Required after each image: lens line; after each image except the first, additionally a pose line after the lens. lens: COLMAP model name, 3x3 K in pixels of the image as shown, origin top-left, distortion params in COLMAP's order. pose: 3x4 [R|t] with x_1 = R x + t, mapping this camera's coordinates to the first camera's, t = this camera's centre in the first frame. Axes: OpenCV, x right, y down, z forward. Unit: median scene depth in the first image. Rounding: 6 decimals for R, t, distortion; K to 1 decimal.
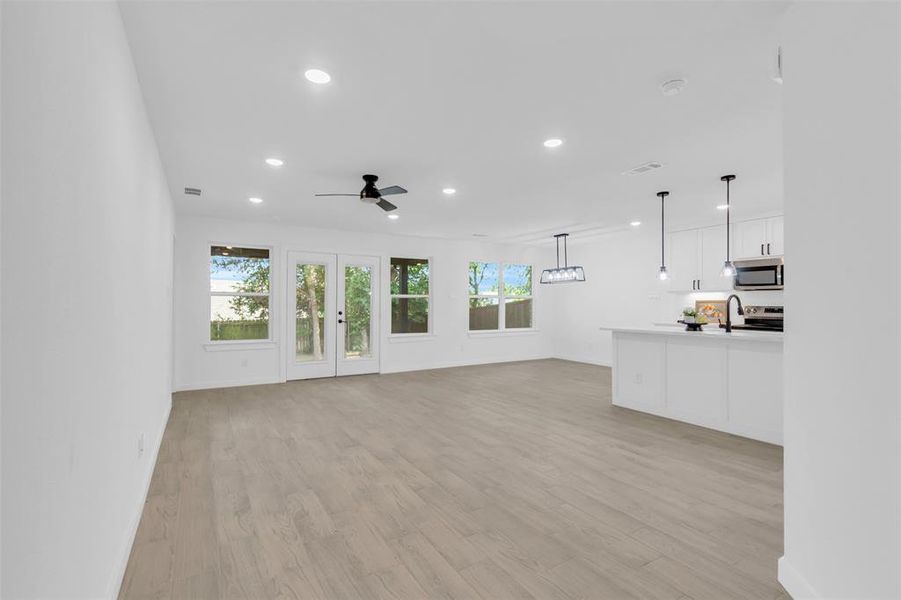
lens RADIAL K [[415.8, 0, 450.5], [0, 415.8, 298.0], [0, 0, 1]] dist [0.008302, -0.003021]
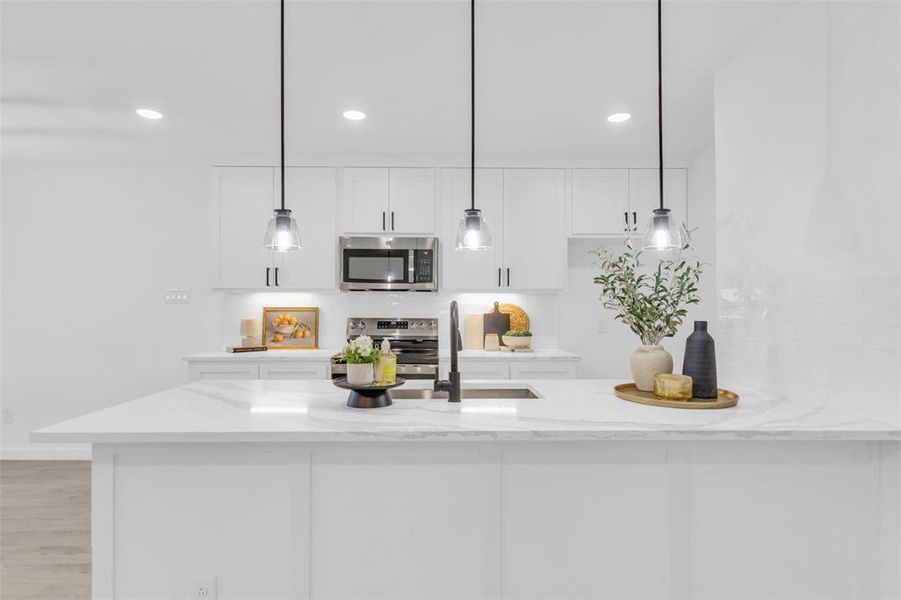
lens RADIAL K [[479.1, 0, 451.4], [0, 479.1, 306.4], [0, 0, 1]] dist [-0.000409, -0.001452]
pose [[0.491380, -0.004342, 0.870934, 0.188181], [-0.014285, 0.999813, 0.013044, -0.006762], [-0.870828, -0.018851, 0.491226, 0.519152]]
